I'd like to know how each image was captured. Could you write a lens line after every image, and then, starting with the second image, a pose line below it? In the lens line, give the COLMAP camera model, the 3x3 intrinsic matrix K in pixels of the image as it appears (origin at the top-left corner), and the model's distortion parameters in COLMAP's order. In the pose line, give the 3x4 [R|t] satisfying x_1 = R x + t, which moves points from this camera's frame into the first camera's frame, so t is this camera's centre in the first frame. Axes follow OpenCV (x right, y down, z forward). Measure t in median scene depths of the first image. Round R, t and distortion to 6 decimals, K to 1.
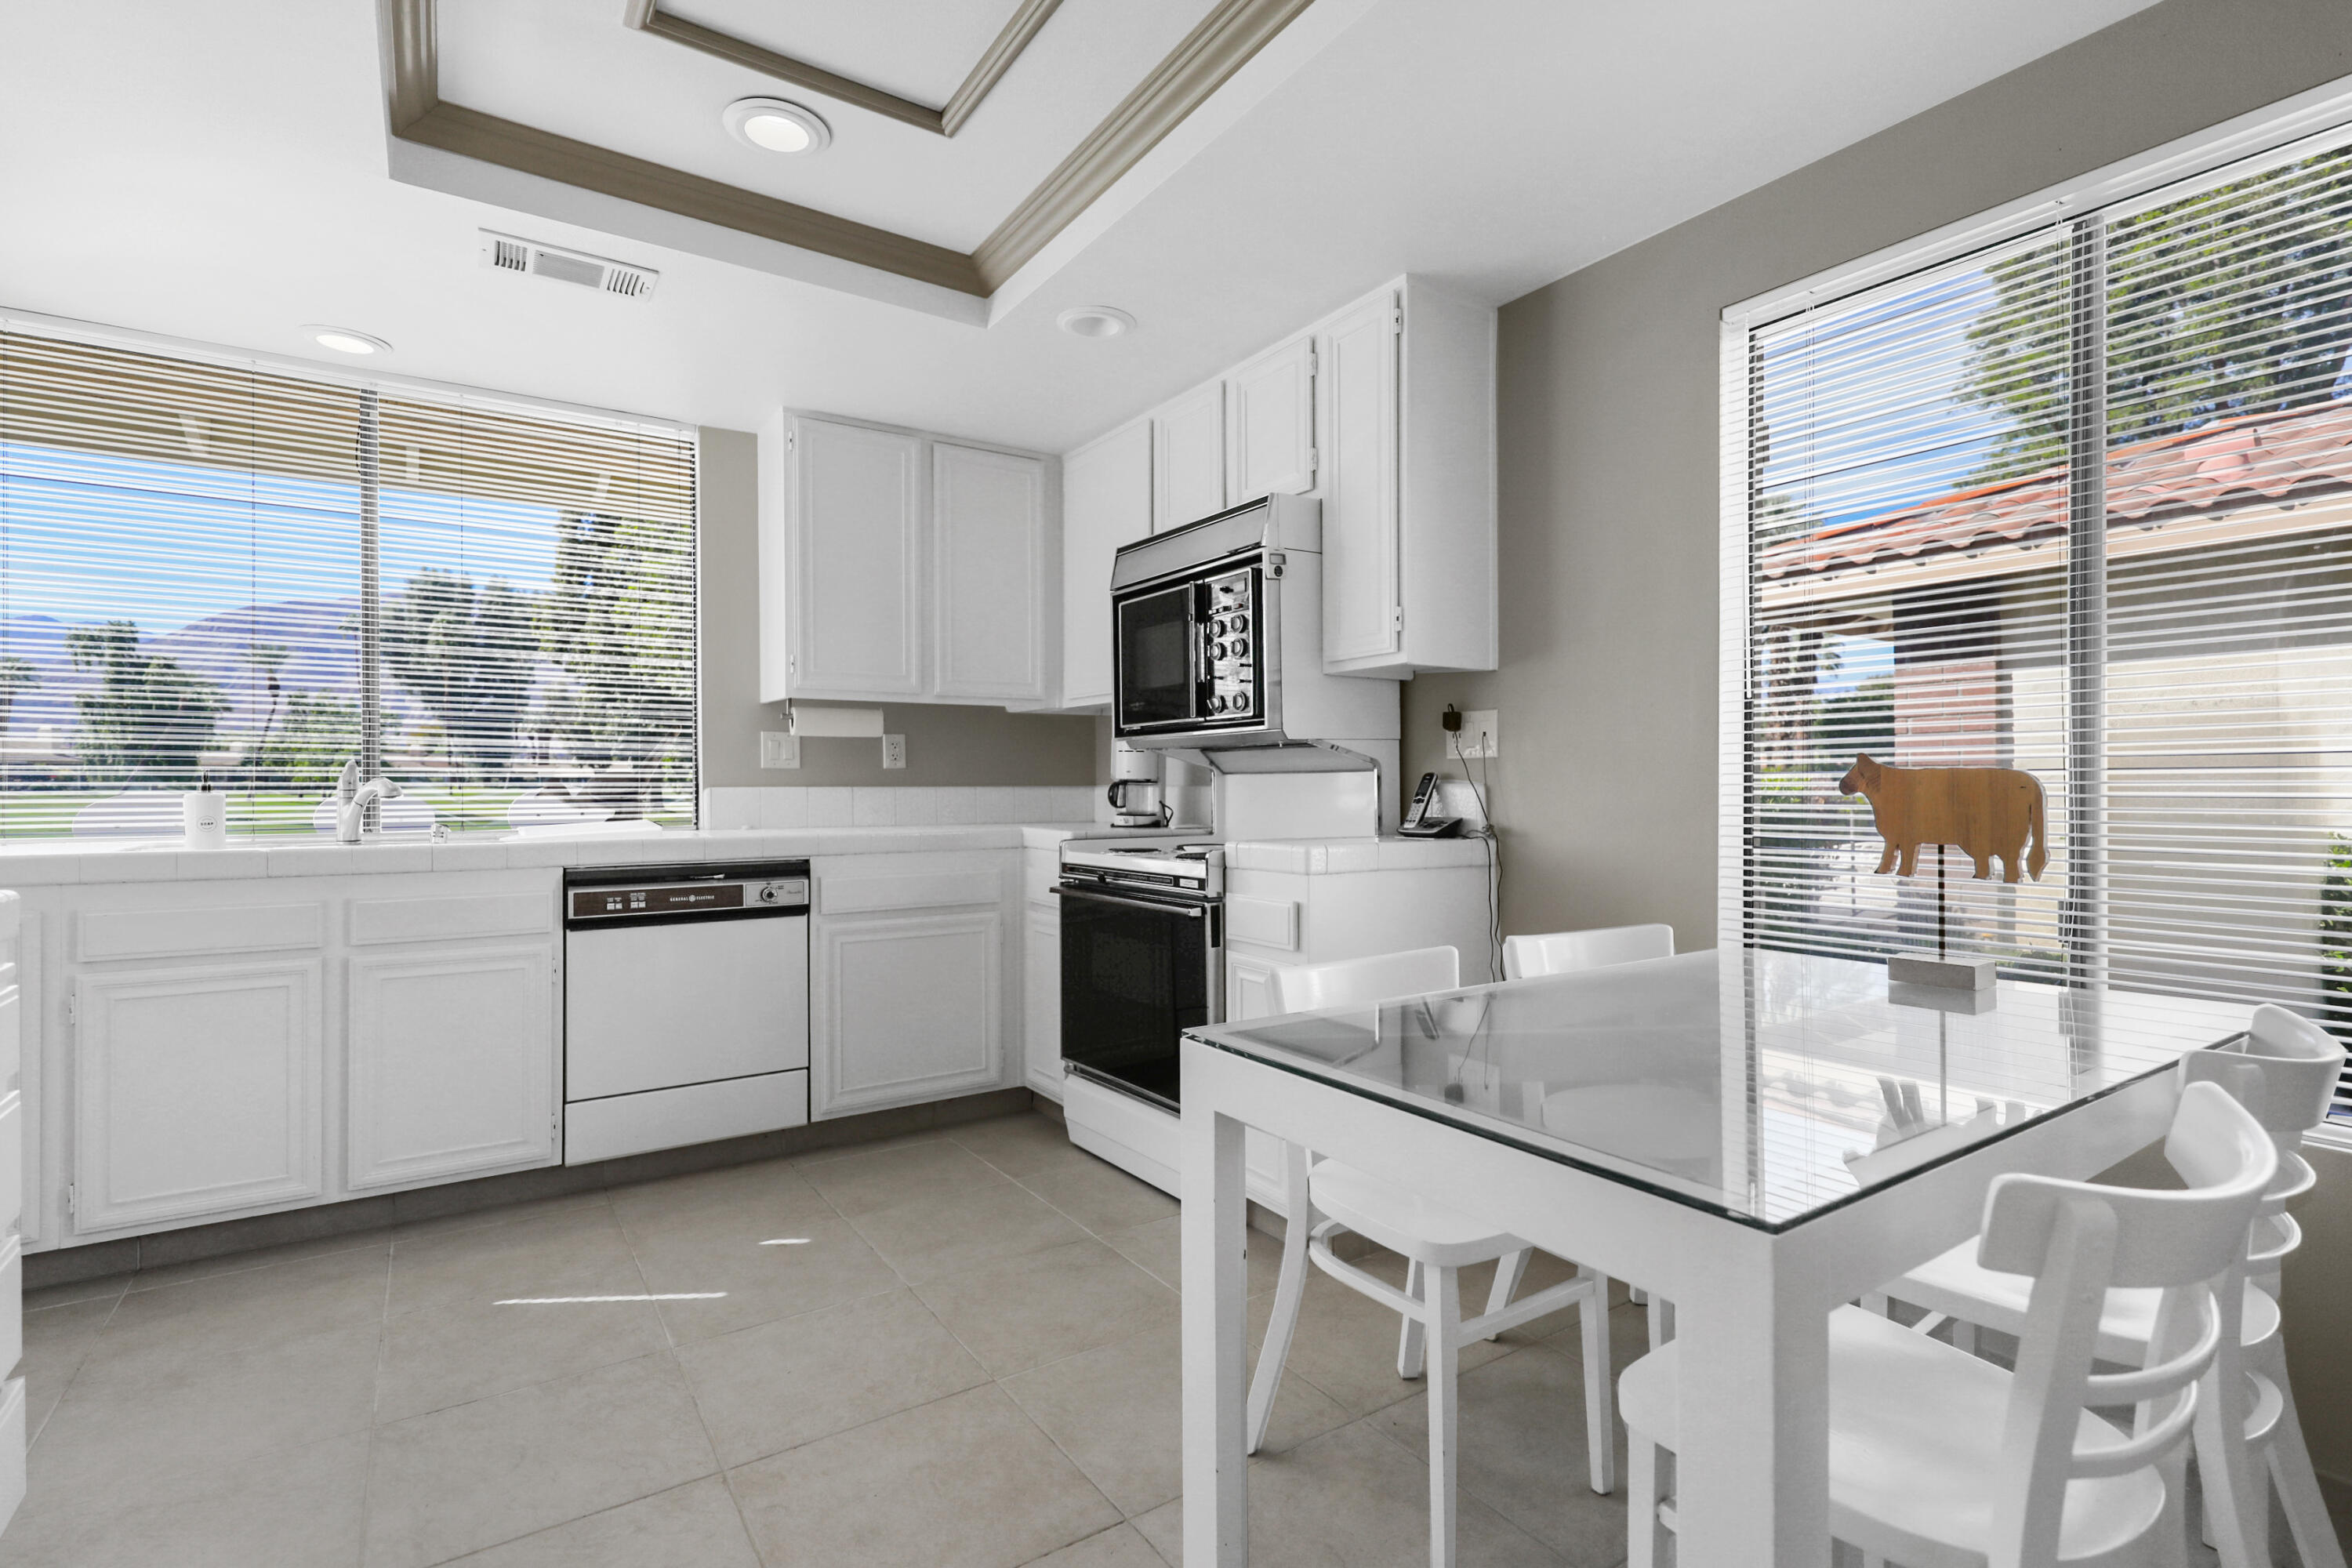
lens RADIAL K [[1131.1, 0, 1194.5], [0, 1131.1, 782.4], [0, 0, 1]] dist [-0.002424, 0.004461]
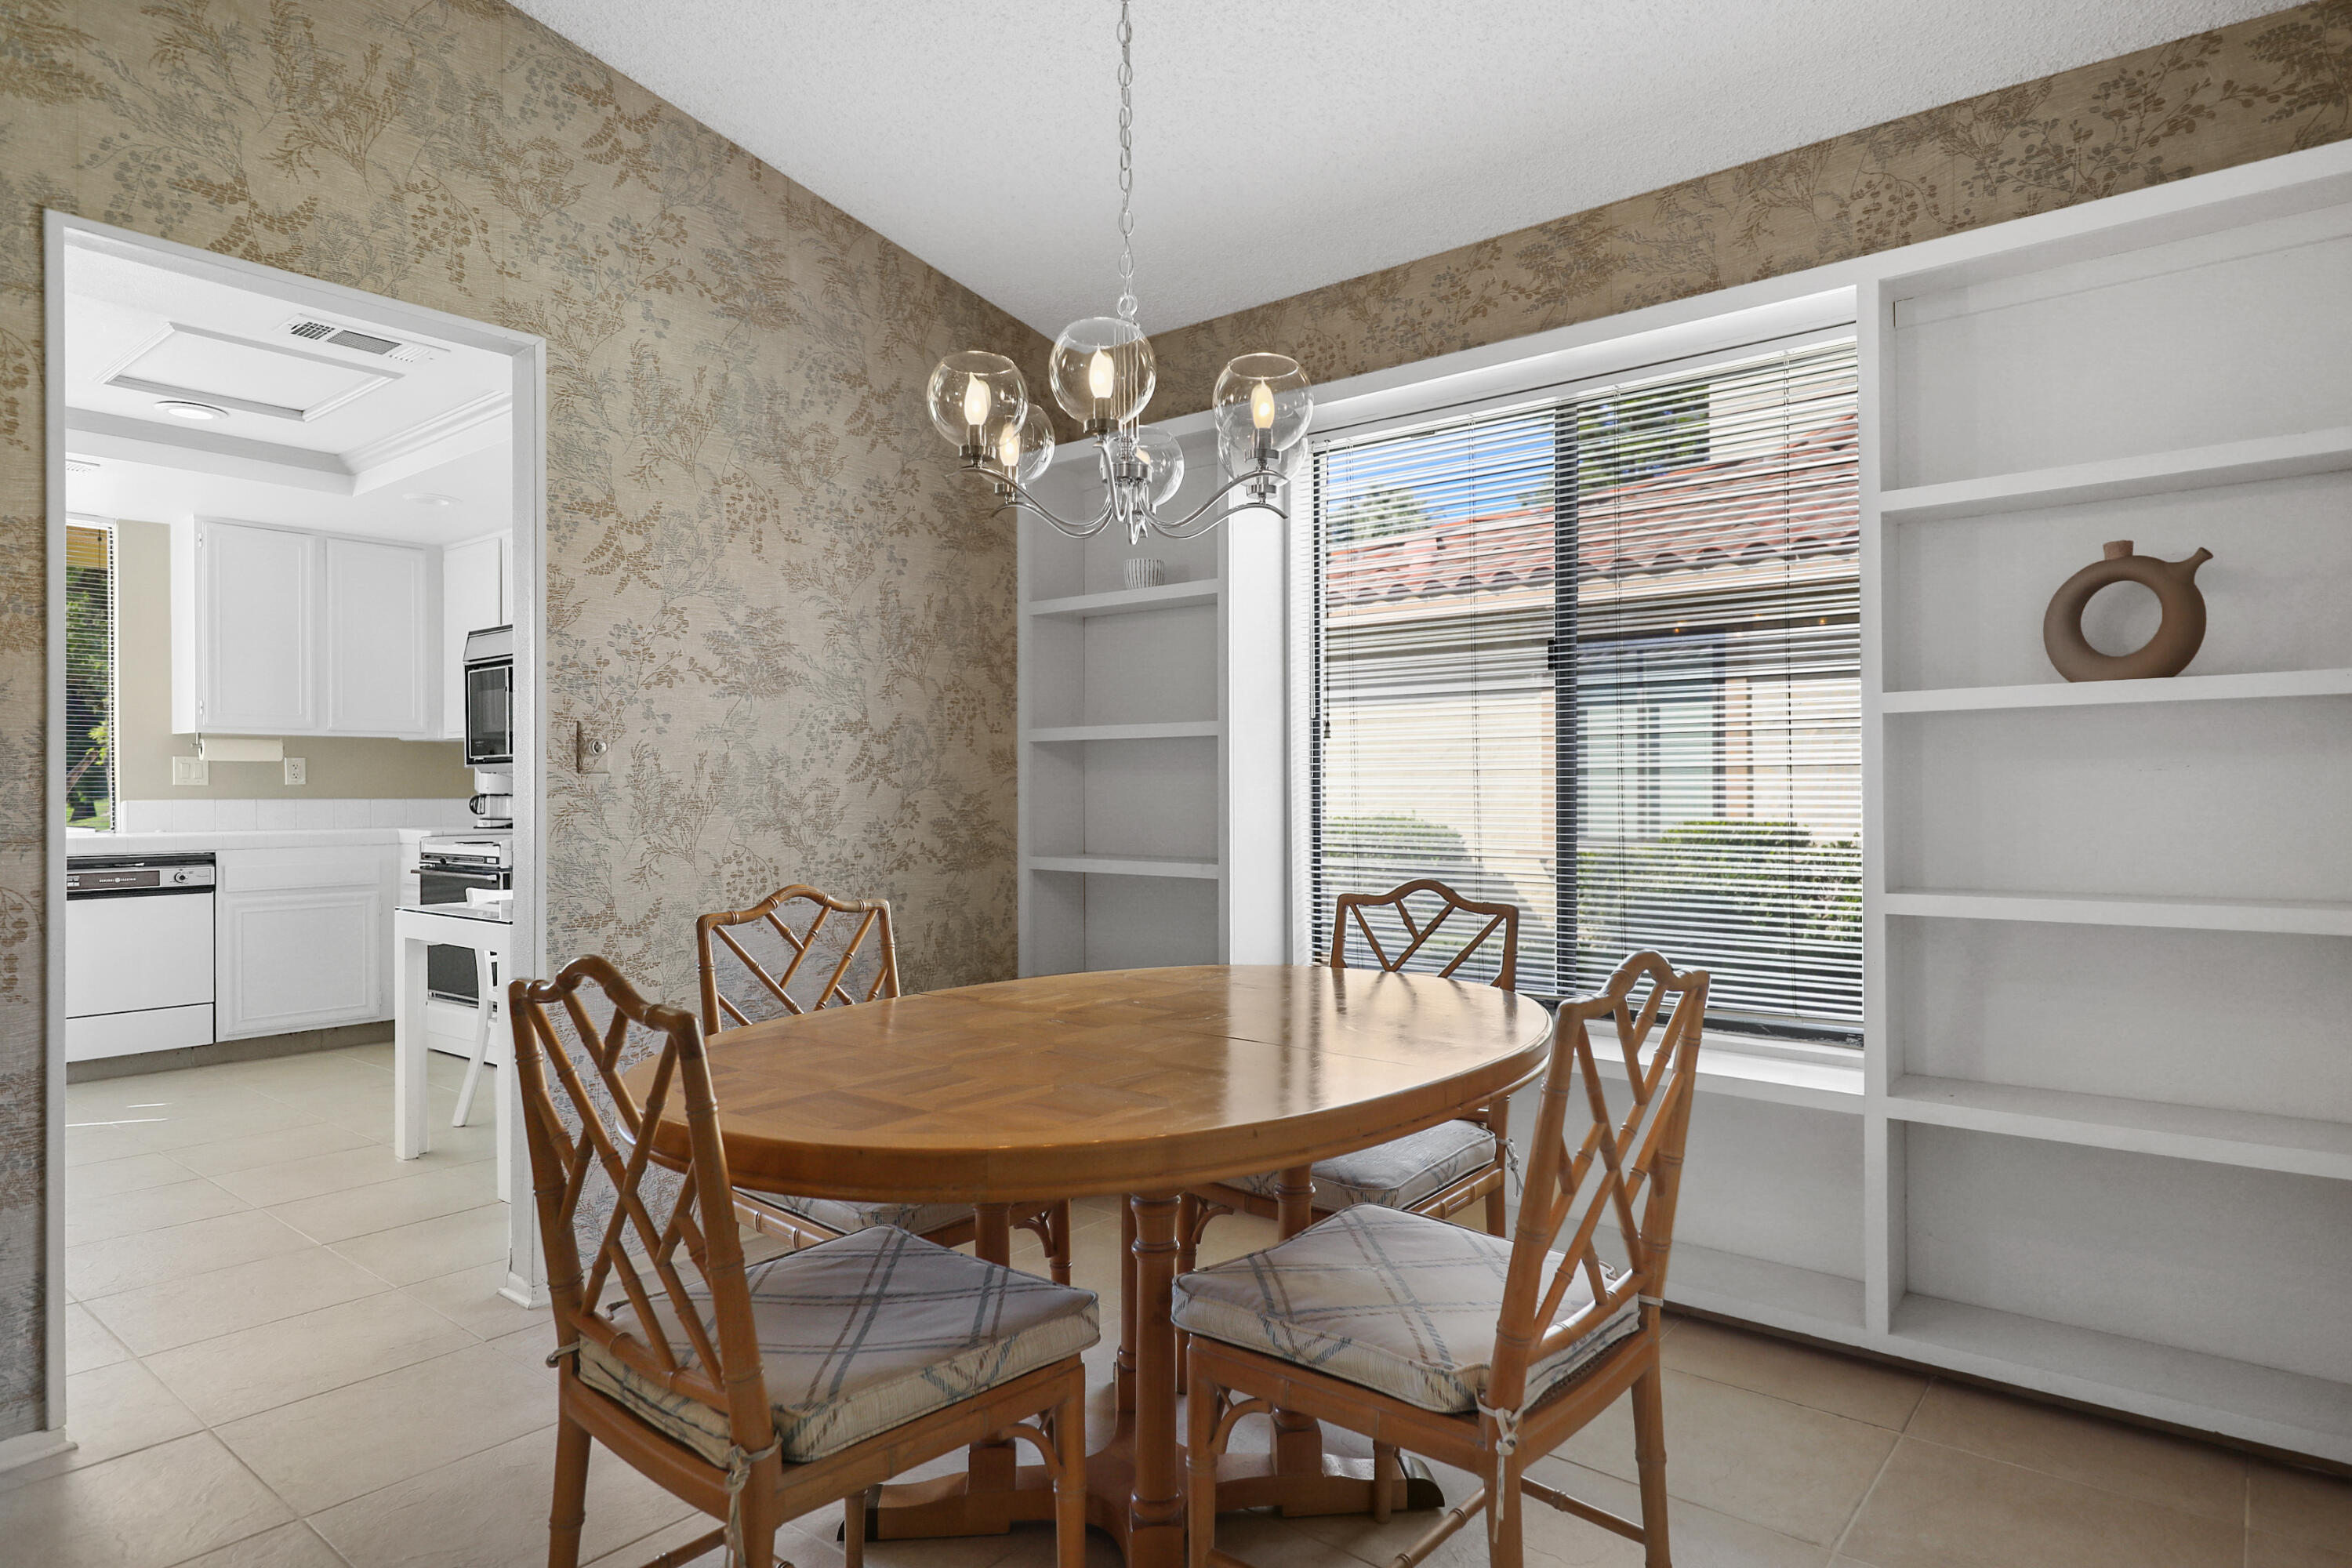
lens RADIAL K [[1335.6, 0, 1177.8], [0, 1335.6, 789.0], [0, 0, 1]] dist [0.011132, -0.003216]
pose [[0.961134, -0.000184, 0.276081, 0.343033], [0.000320, 1.000000, -0.000450, -0.008400], [-0.276081, 0.000521, 0.961134, -0.916537]]
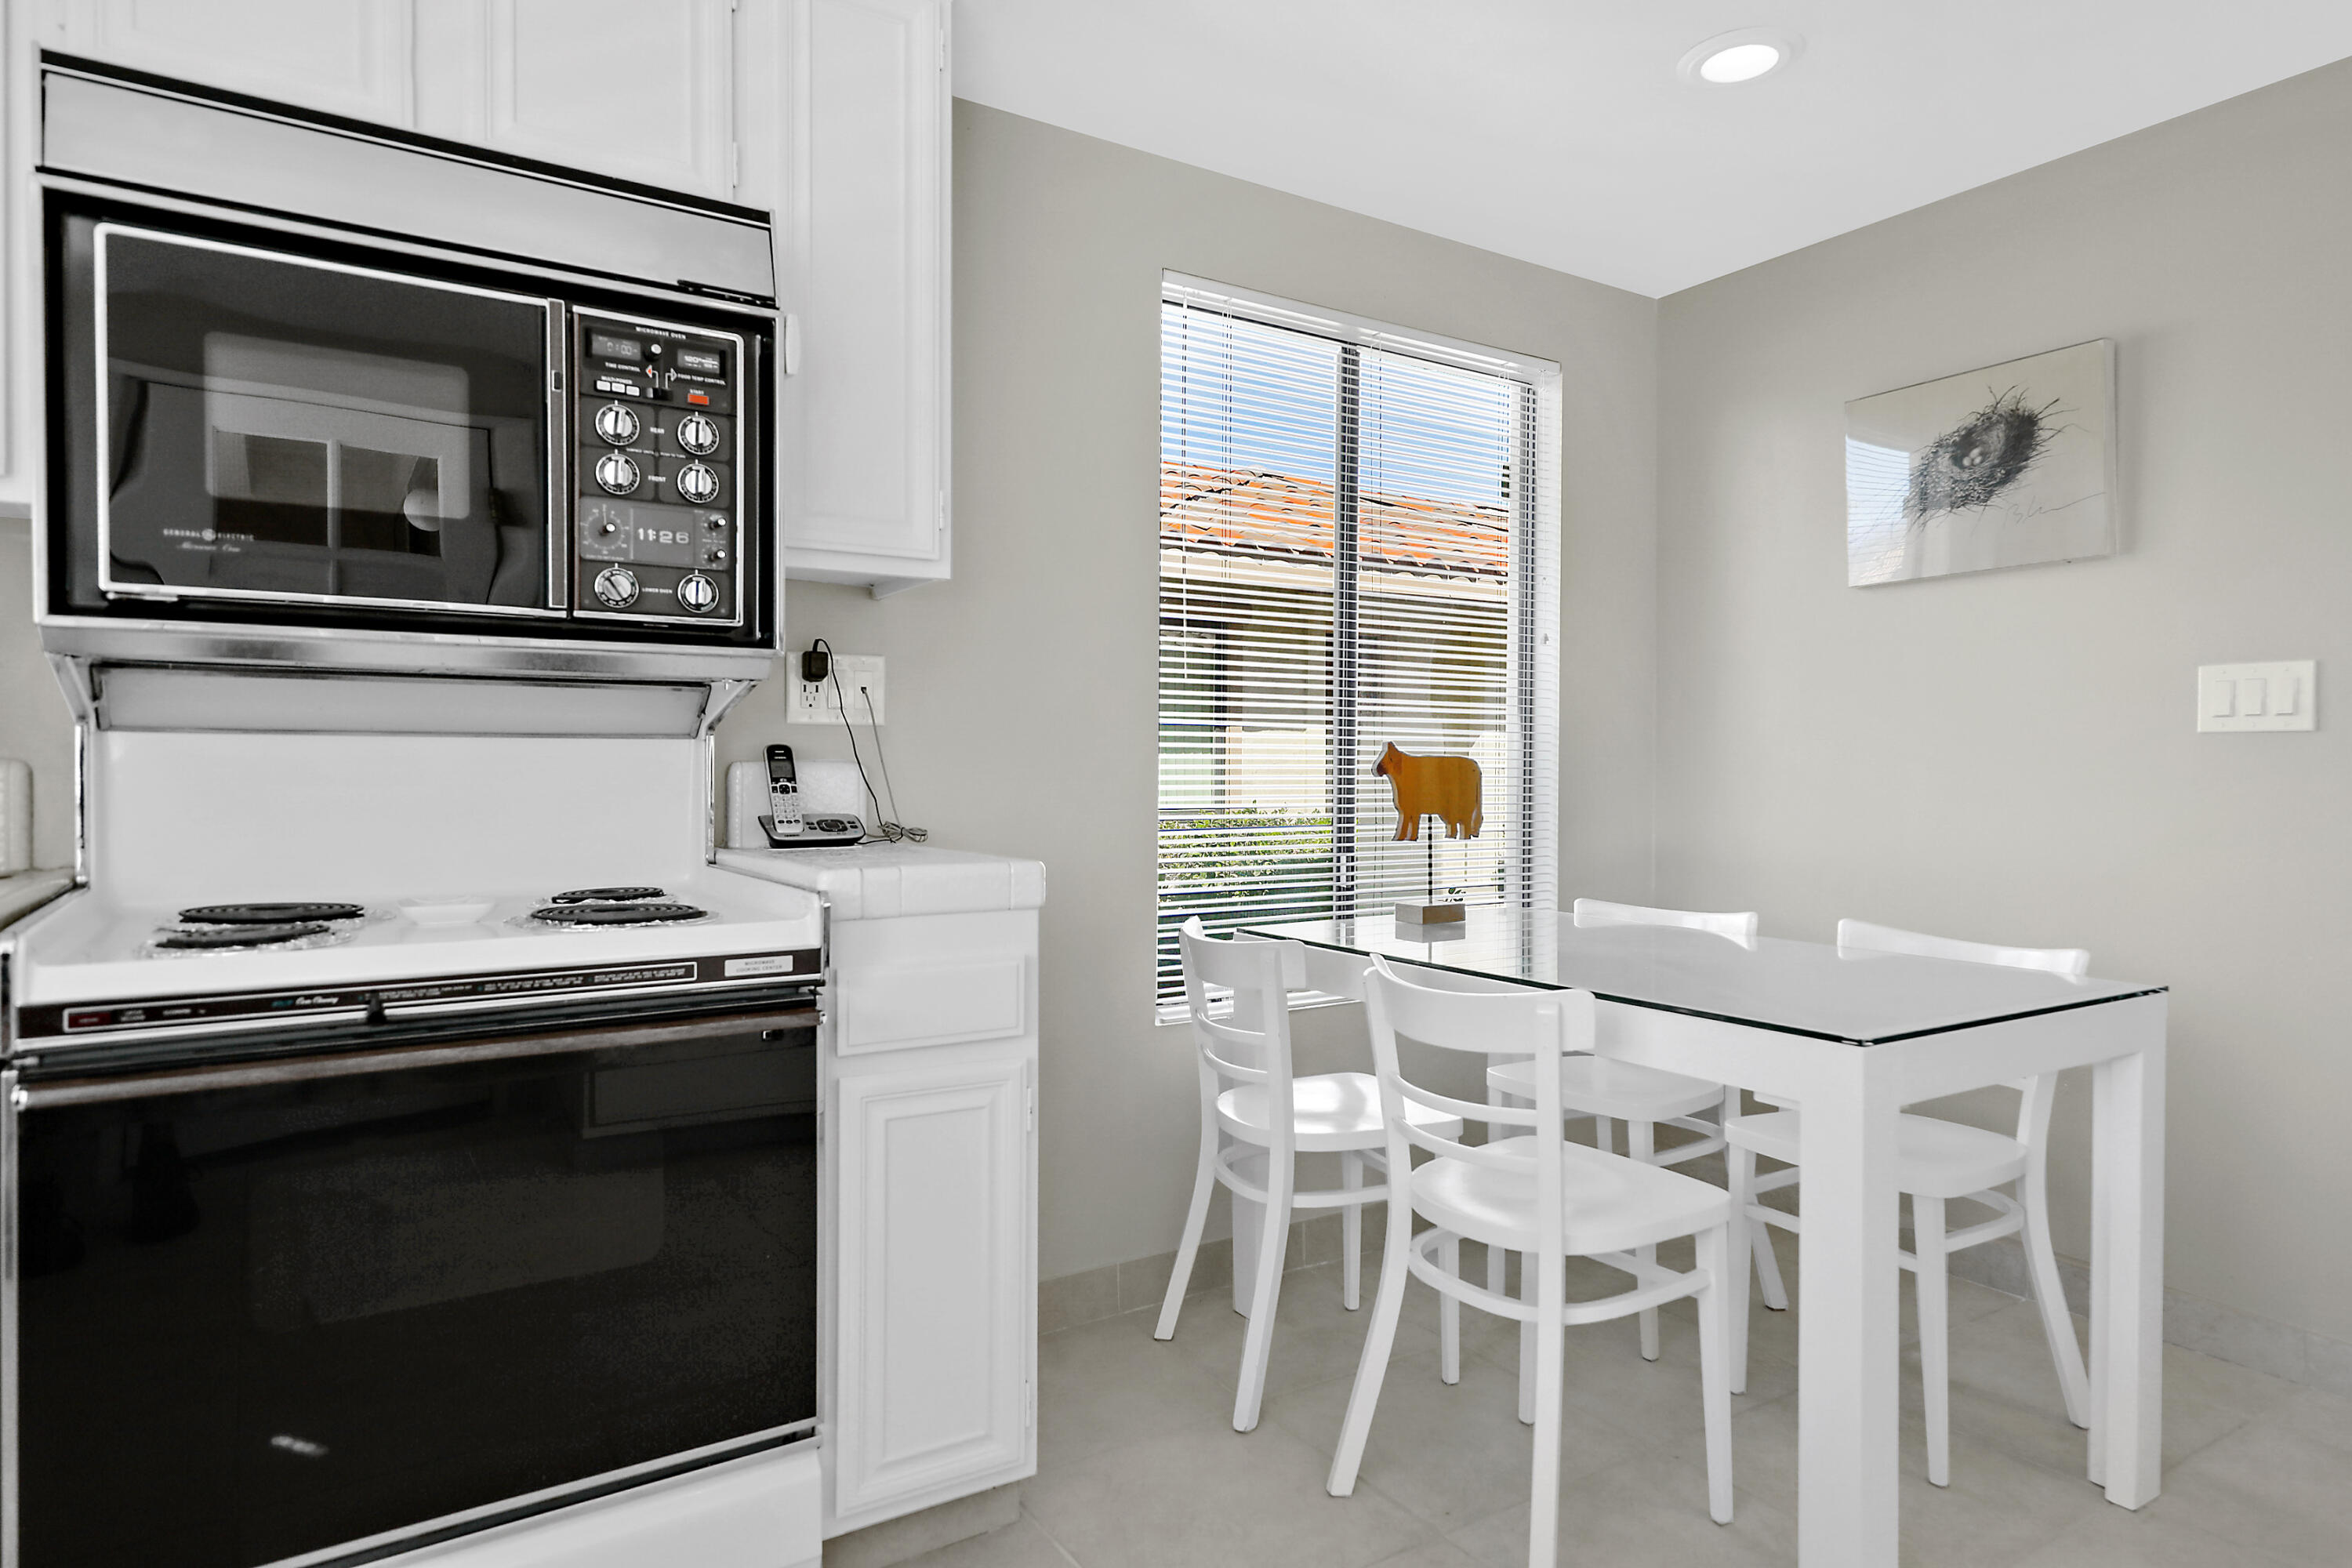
lens RADIAL K [[1335.6, 0, 1179.0], [0, 1335.6, 778.4], [0, 0, 1]] dist [0.011132, -0.003216]
pose [[0.024577, -0.003720, 0.999691, -0.481409], [-0.007928, 0.999961, 0.003915, 0.005327], [-0.999666, -0.008022, 0.024547, 0.685836]]
